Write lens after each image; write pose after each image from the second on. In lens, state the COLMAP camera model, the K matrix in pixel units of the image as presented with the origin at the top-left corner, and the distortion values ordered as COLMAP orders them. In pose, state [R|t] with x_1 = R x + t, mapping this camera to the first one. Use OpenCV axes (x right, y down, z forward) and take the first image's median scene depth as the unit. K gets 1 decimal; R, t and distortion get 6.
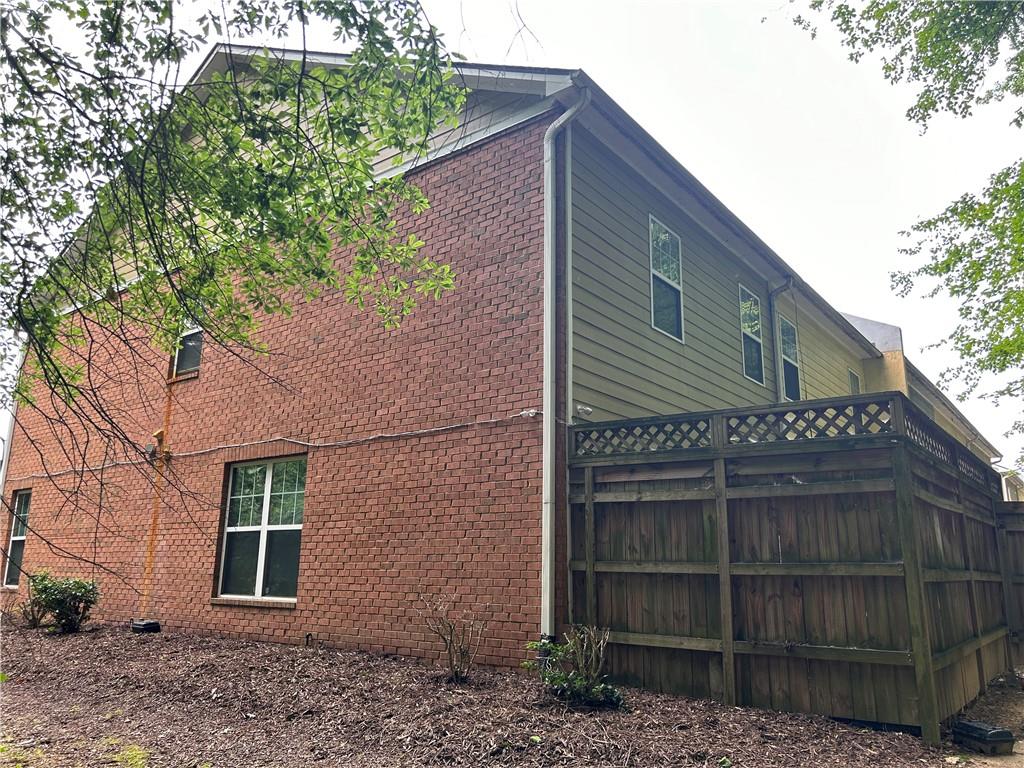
lens RADIAL K [[780.7, 0, 512.0], [0, 780.7, 384.0], [0, 0, 1]] dist [0.053645, -0.063328]
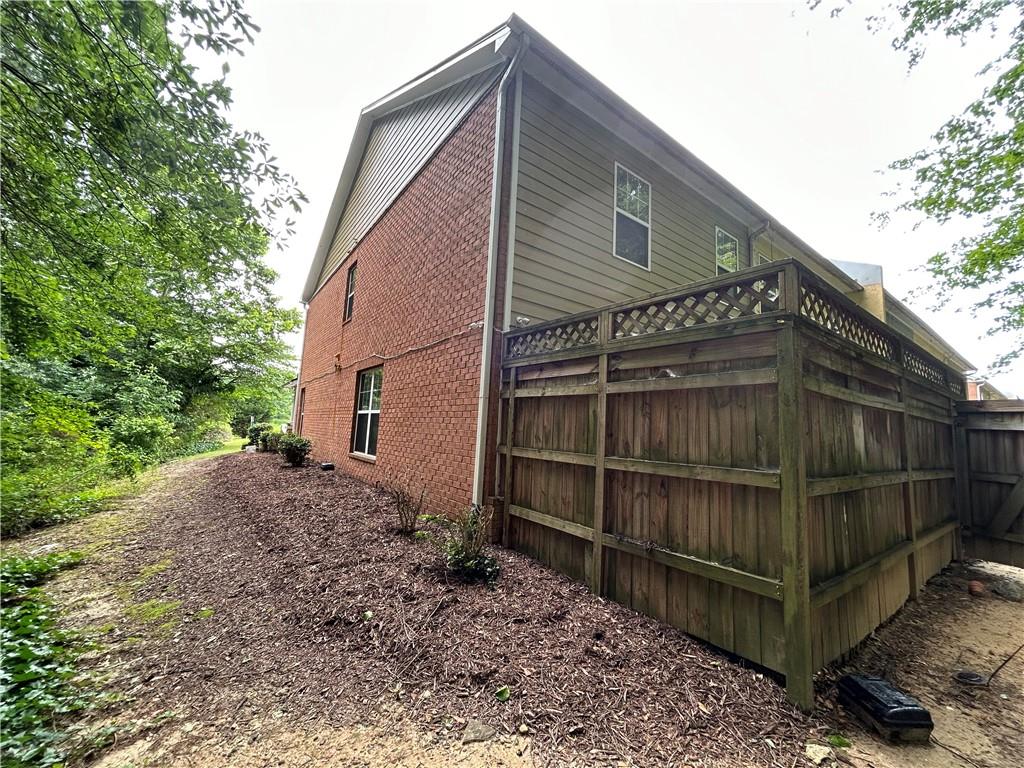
lens RADIAL K [[415.1, 0, 512.0], [0, 415.1, 384.0], [0, 0, 1]] dist [-0.001842, 0.000157]
pose [[0.957398, 0.001502, -0.288769, 0.310494], [0.030675, 0.993800, 0.106869, 0.073820], [0.287139, -0.111174, 0.951416, 0.463662]]
